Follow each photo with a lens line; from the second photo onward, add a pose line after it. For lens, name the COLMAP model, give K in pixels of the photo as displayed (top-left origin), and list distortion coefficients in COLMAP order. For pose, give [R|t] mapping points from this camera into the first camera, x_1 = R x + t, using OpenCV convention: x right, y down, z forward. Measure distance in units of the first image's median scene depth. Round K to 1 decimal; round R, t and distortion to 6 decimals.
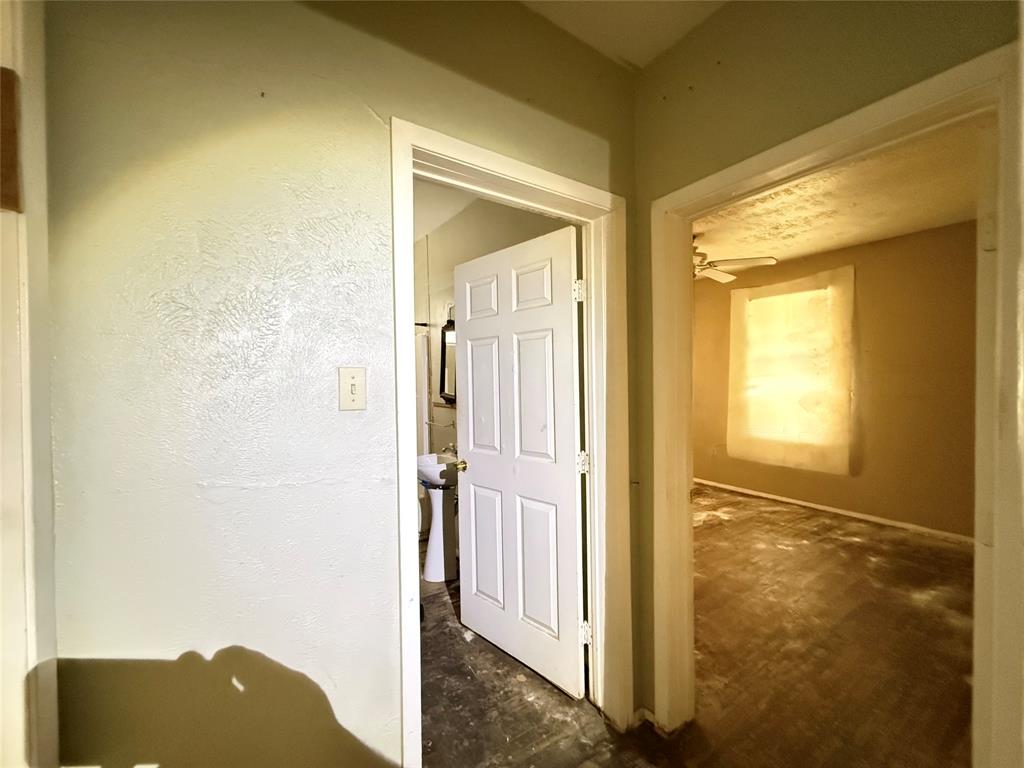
lens RADIAL K [[408.0, 0, 508.2], [0, 408.0, 381.3], [0, 0, 1]] dist [0.001713, -0.000409]
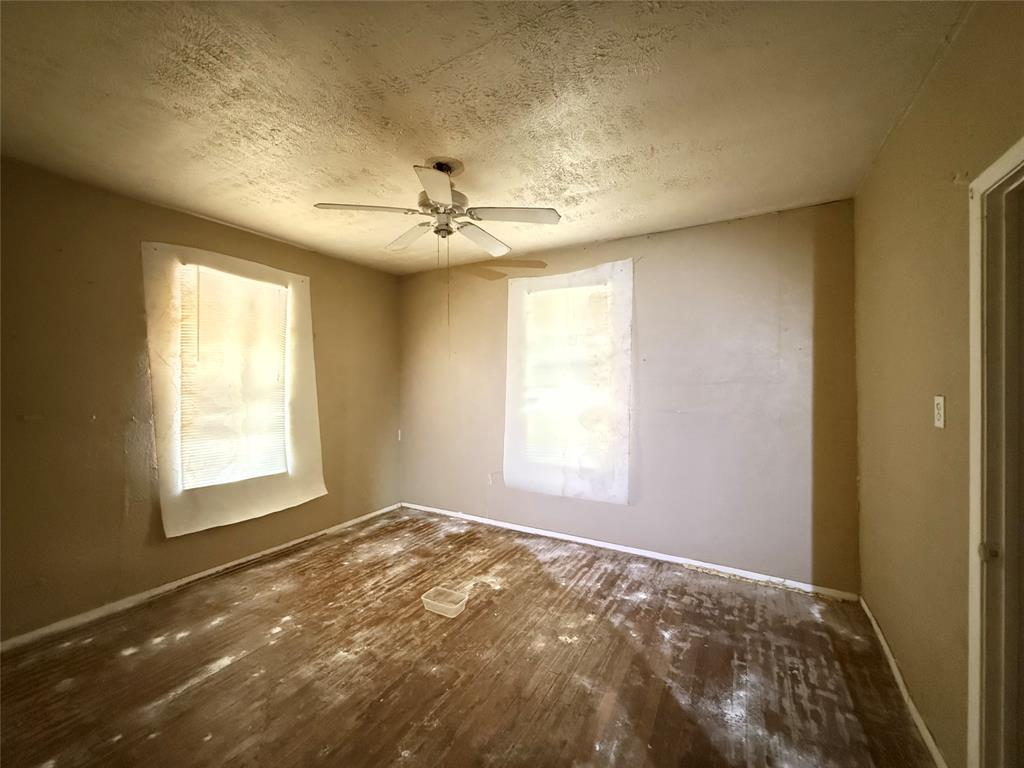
lens RADIAL K [[408.0, 0, 512.1], [0, 408.0, 382.0], [0, 0, 1]] dist [0.001713, -0.000409]
pose [[0.884875, 0.006878, 0.465777, 0.224264], [-0.002904, 0.999953, -0.009250, -0.017154], [-0.465819, 0.006832, 0.884854, 0.359562]]
